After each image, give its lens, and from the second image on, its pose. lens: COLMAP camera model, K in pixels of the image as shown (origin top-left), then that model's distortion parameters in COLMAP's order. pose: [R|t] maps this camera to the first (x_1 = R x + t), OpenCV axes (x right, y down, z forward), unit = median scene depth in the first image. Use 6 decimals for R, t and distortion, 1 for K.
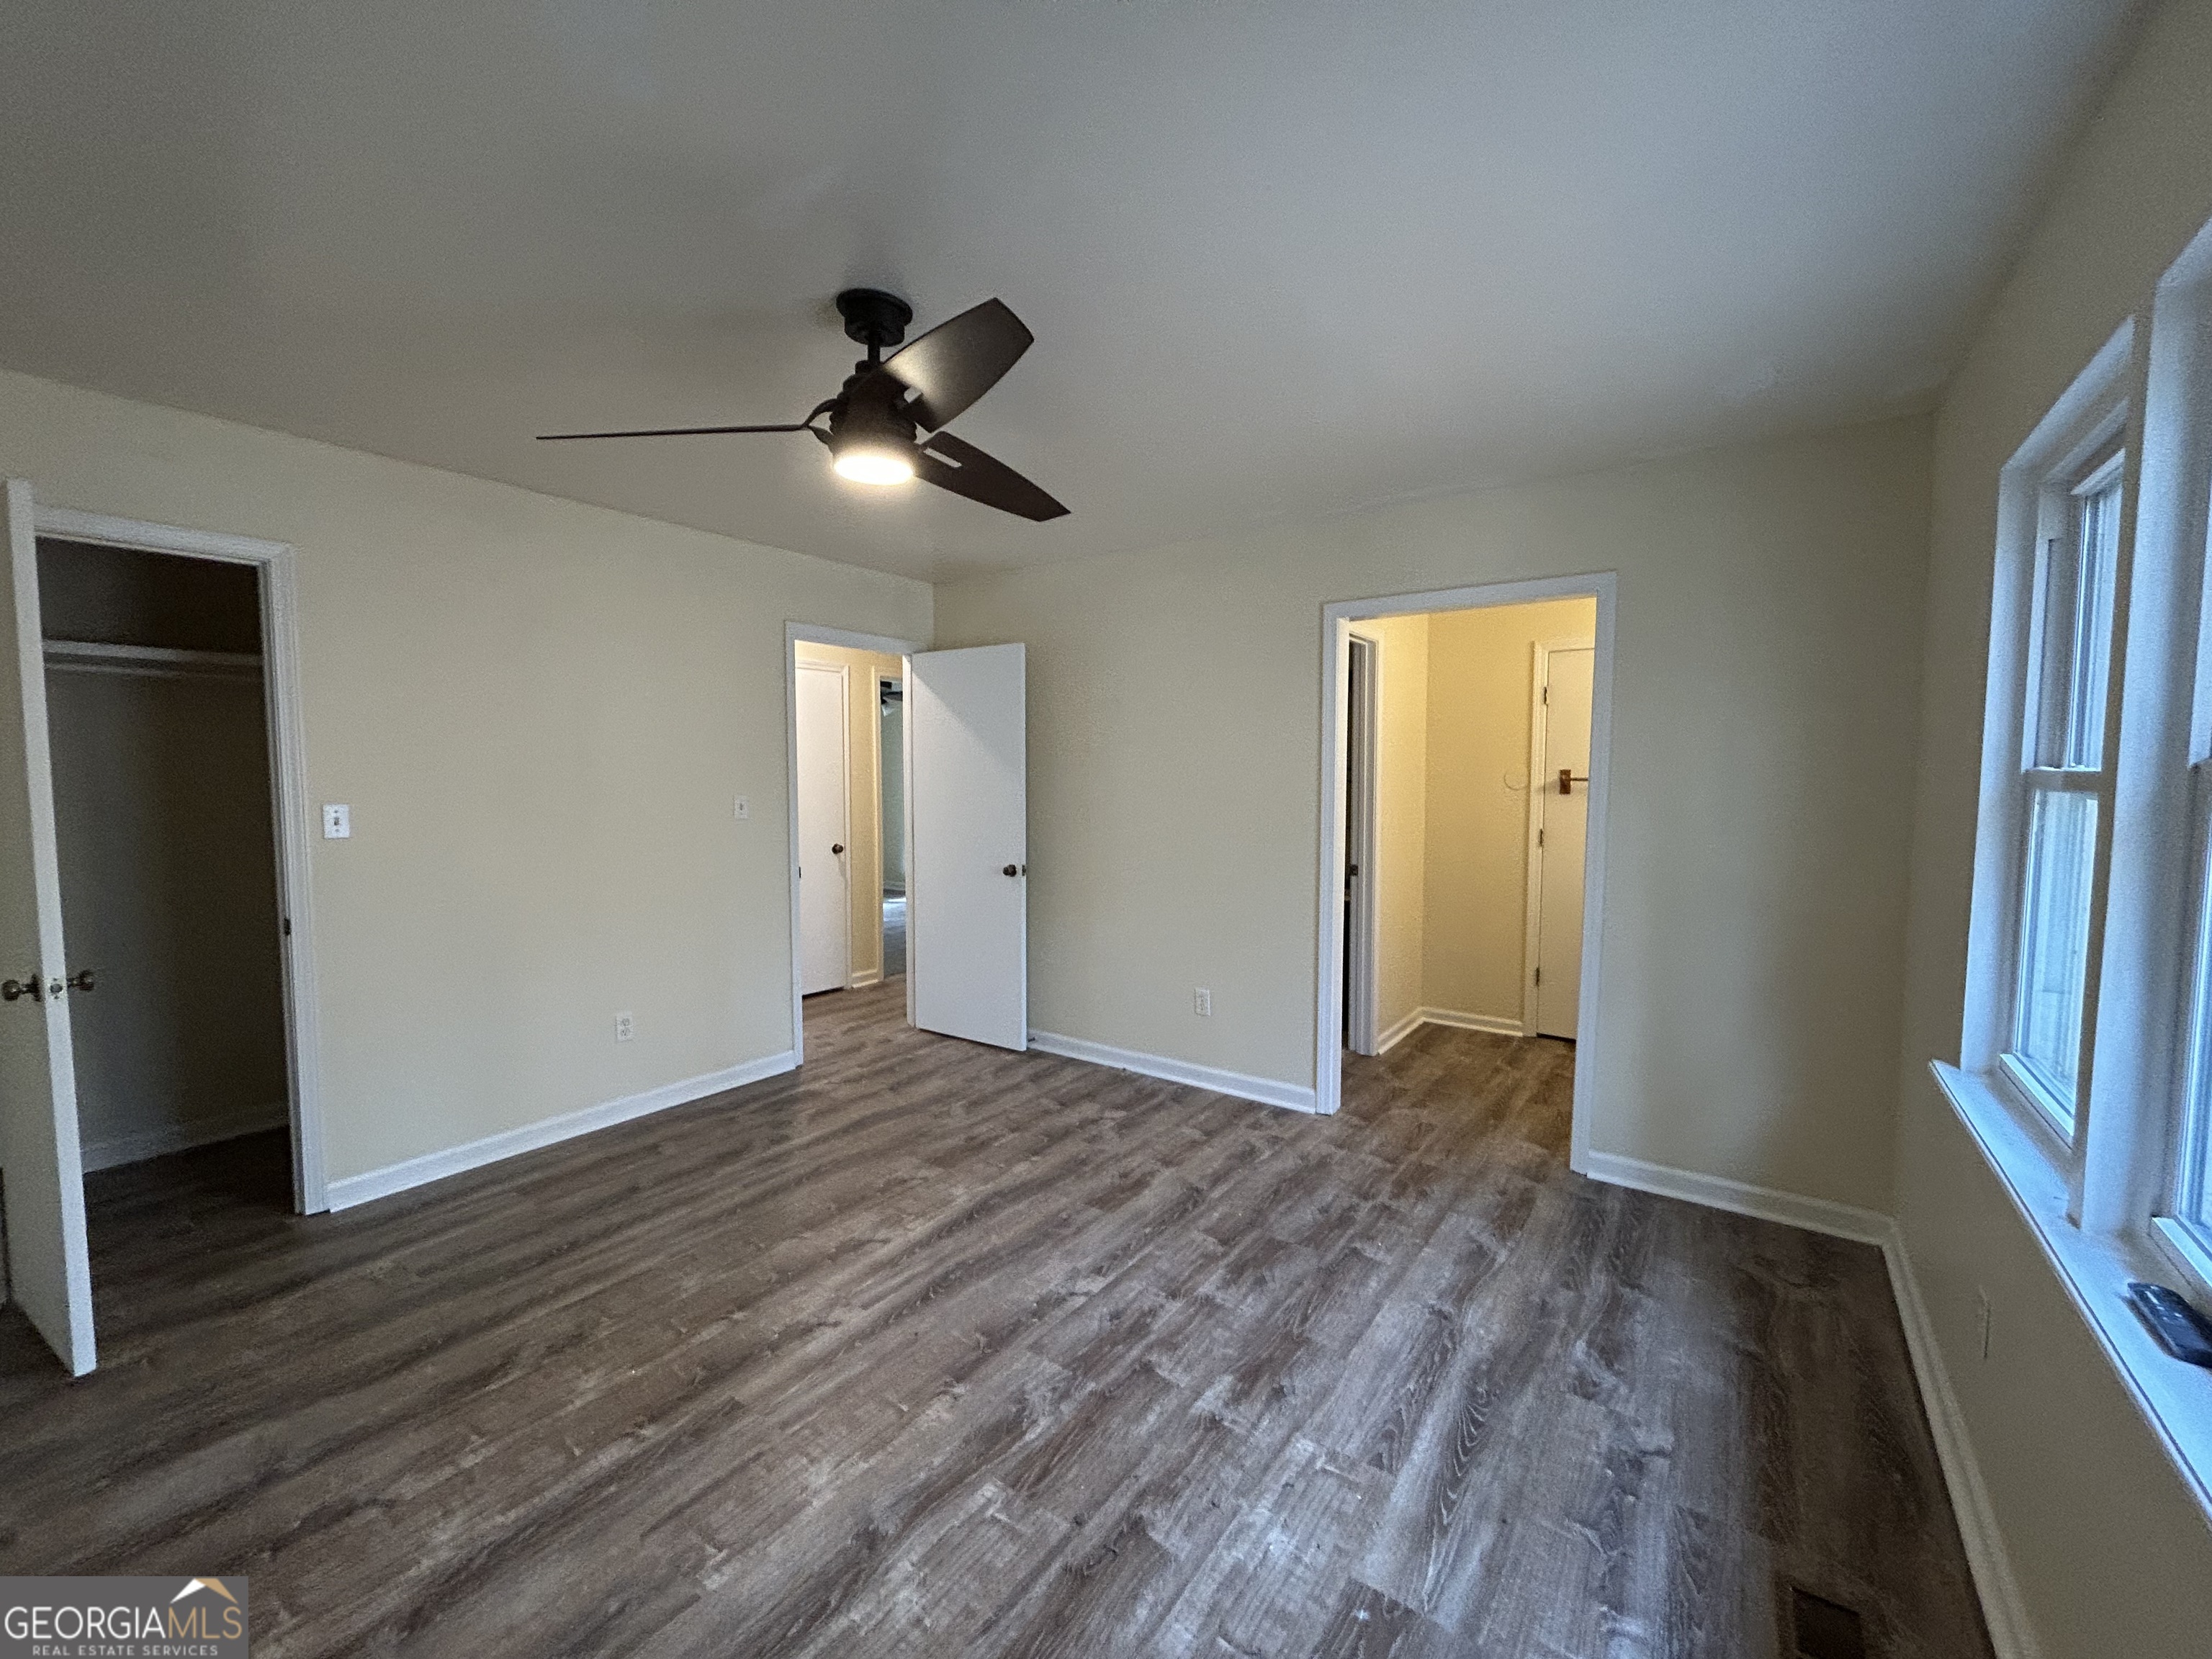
lens RADIAL K [[899.2, 0, 1105.0], [0, 899.2, 825.5], [0, 0, 1]] dist [0.001408, 0.000304]
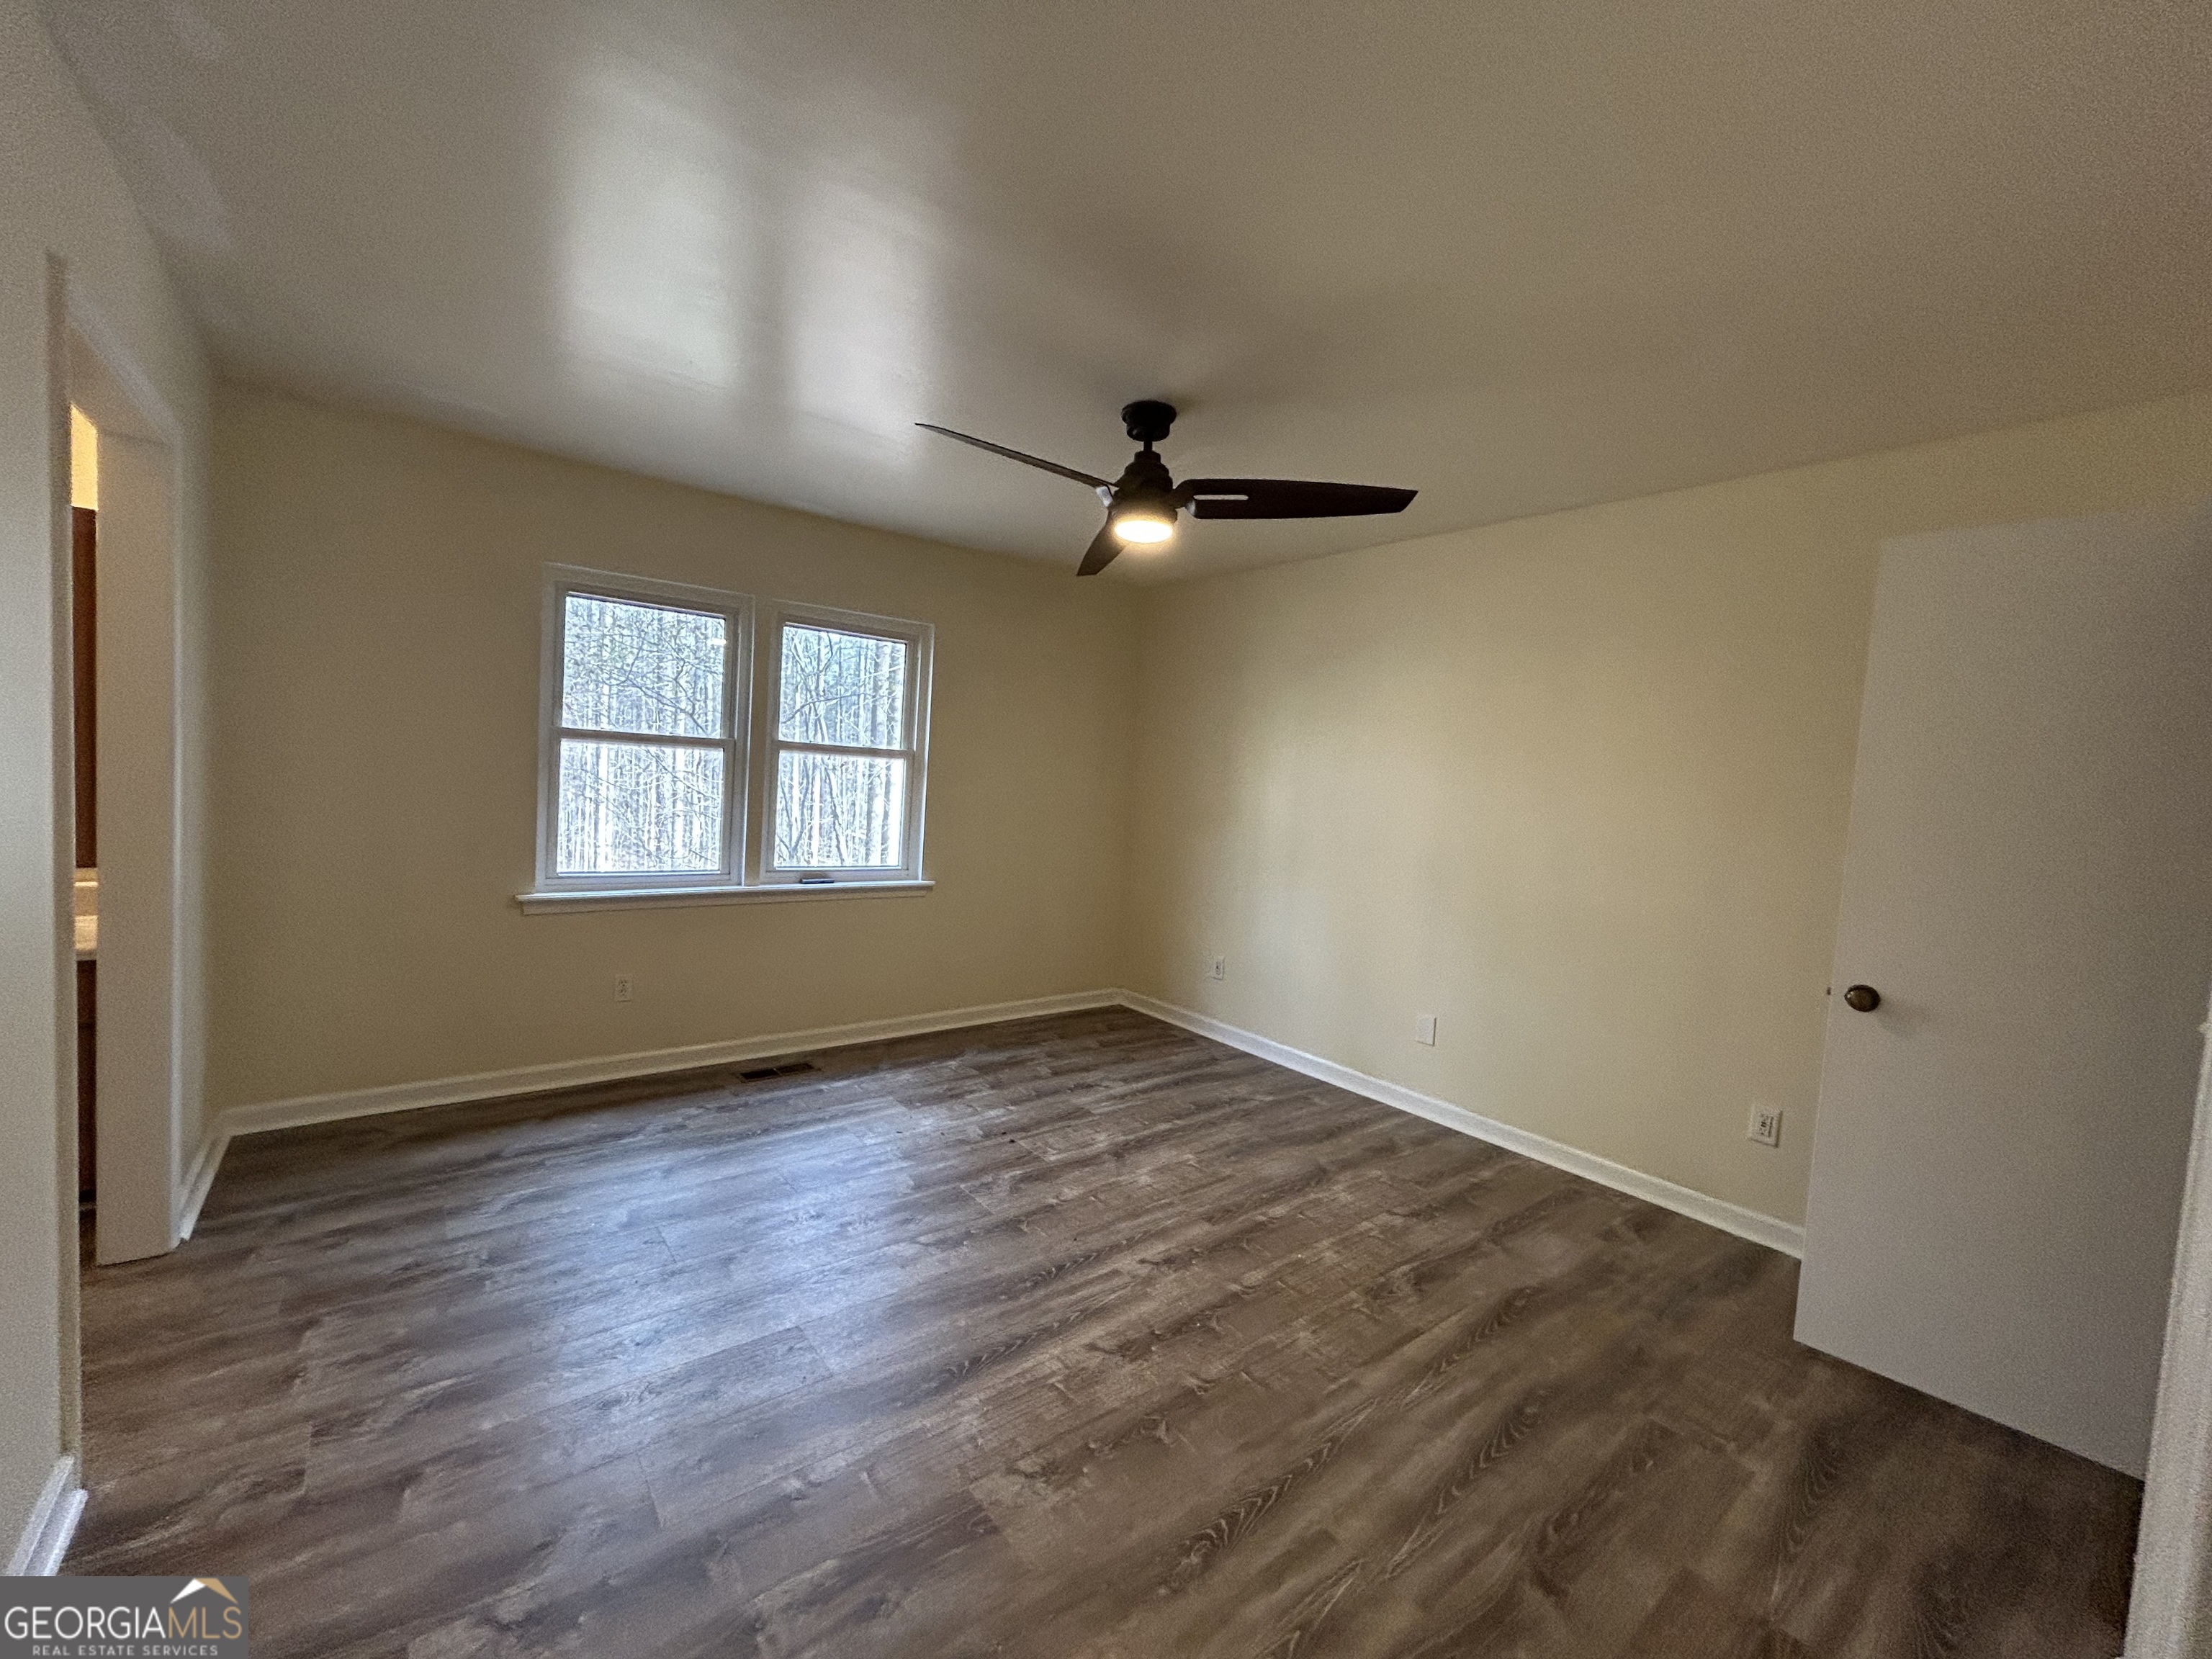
lens RADIAL K [[899.2, 0, 1105.0], [0, 899.2, 825.5], [0, 0, 1]] dist [0.001408, 0.000304]
pose [[-0.958725, -0.072623, 0.274905, -0.509680], [-0.042562, 0.992593, 0.113786, -0.095372], [-0.281132, 0.097389, -0.954715, 1.979937]]
